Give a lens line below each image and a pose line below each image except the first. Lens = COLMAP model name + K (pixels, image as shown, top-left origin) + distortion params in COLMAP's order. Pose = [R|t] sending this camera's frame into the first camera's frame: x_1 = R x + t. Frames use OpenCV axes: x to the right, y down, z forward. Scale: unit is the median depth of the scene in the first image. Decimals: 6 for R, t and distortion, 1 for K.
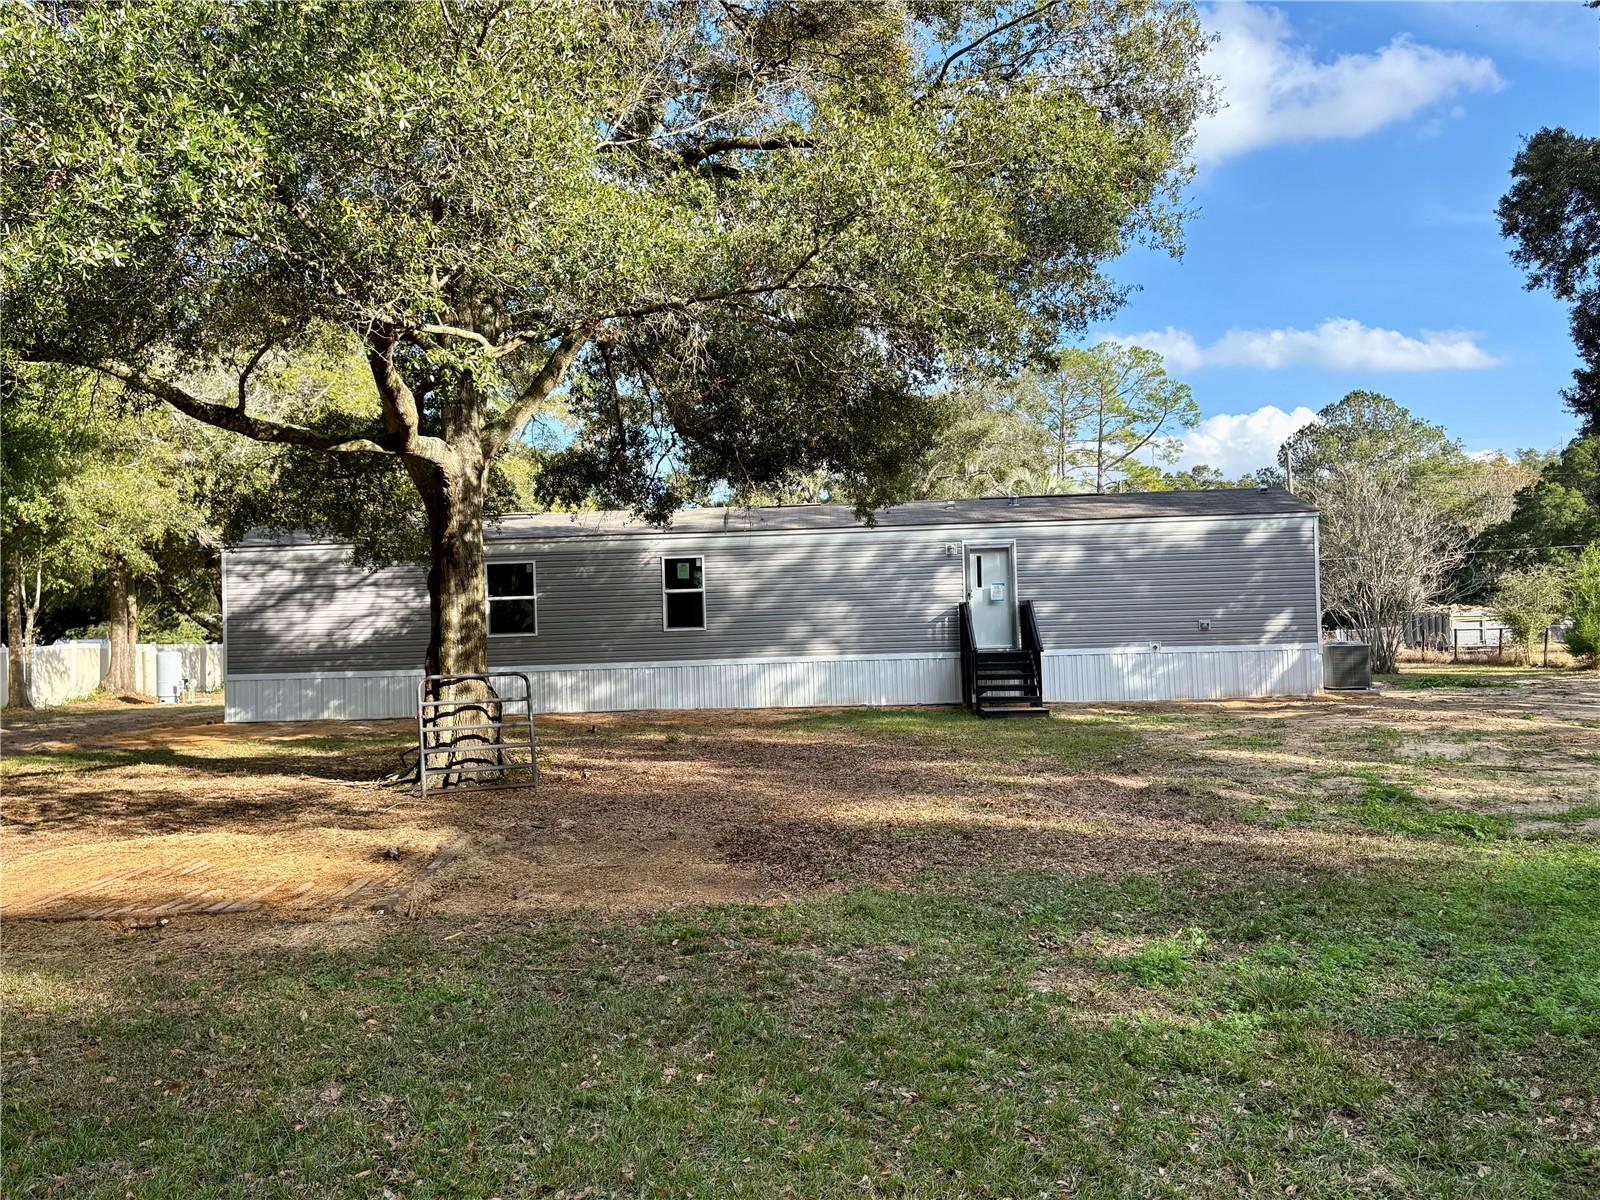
lens RADIAL K [[1266.7, 0, 803.6], [0, 1266.7, 597.9], [0, 0, 1]] dist [0.063506, -0.061273]
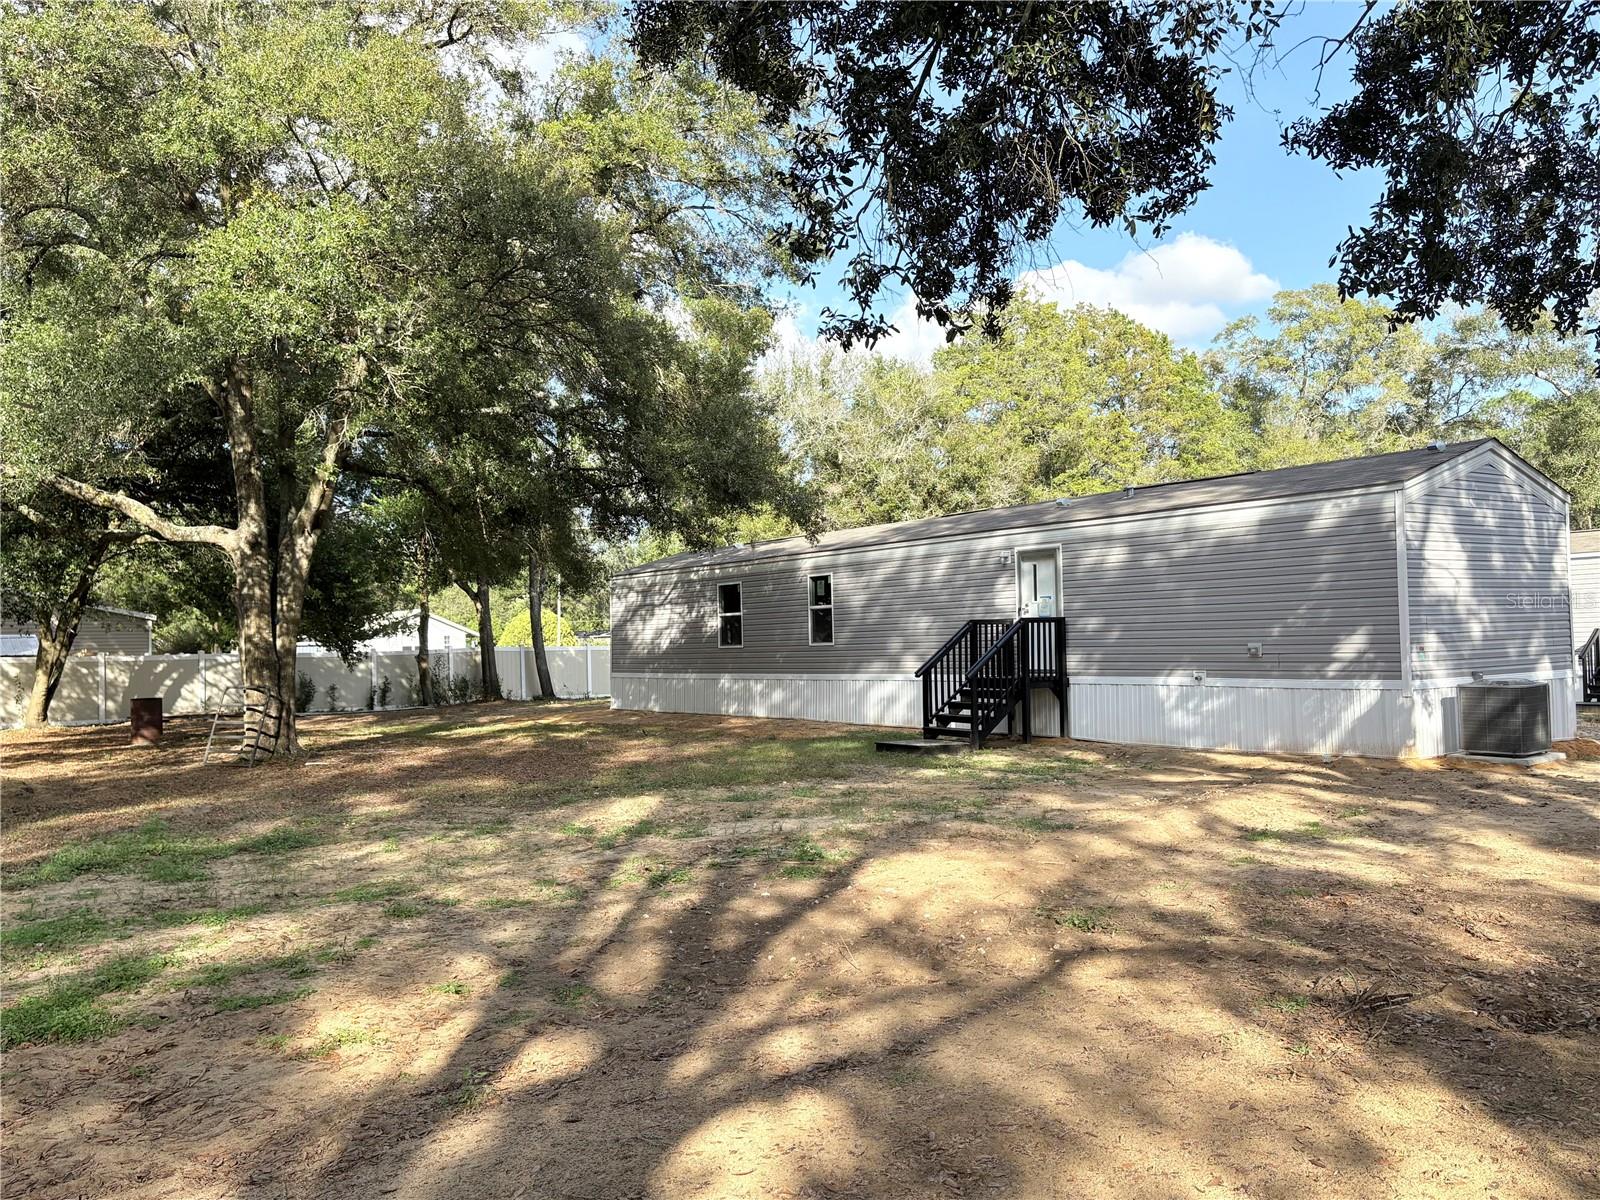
lens RADIAL K [[1297.4, 0, 801.7], [0, 1297.4, 589.5], [0, 0, 1]] dist [0.050242, -0.037796]
pose [[0.625702, -0.016924, -0.779879, 0.727037], [0.024269, 0.999703, -0.002223, -0.017435], [0.779685, -0.017536, 0.625927, 0.323108]]
